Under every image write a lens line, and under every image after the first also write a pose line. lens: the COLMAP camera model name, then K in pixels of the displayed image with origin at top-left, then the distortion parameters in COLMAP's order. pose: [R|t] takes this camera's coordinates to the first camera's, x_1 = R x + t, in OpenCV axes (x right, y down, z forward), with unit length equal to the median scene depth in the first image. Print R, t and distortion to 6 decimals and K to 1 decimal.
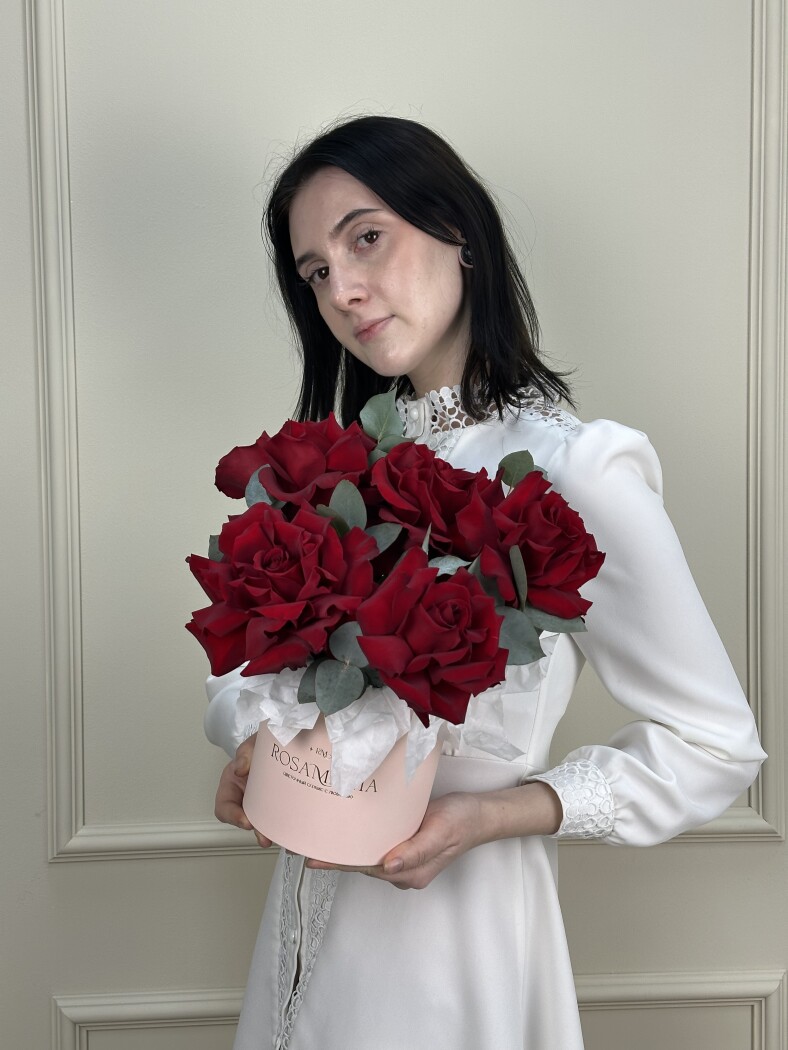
lens RADIAL K [[1479.5, 0, 372.6], [0, 1479.5, 522.3], [0, 0, 1]] dist [0.167273, -0.014466]
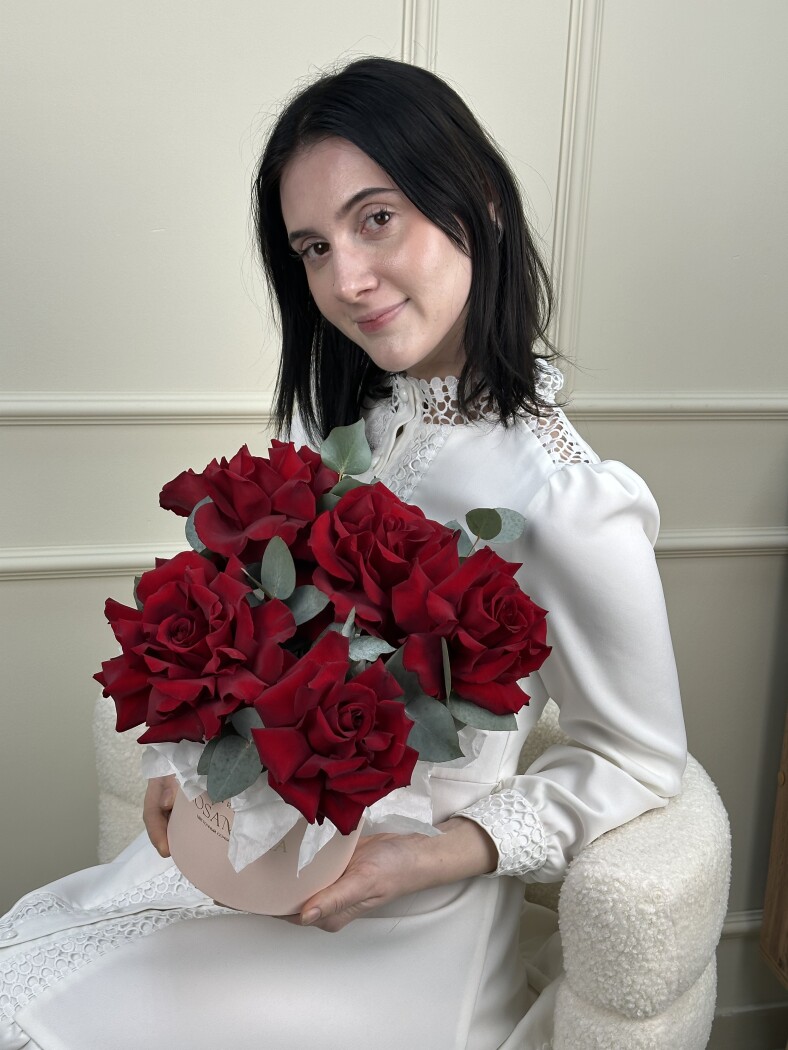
lens RADIAL K [[1479.5, 0, 372.6], [0, 1479.5, 522.3], [0, 0, 1]] dist [0.167273, -0.014466]
pose [[0.984382, 0.123813, -0.125150, 0.157979], [-0.097145, 0.974892, 0.200373, -0.234802], [0.146817, -0.185086, 0.971693, 0.106462]]
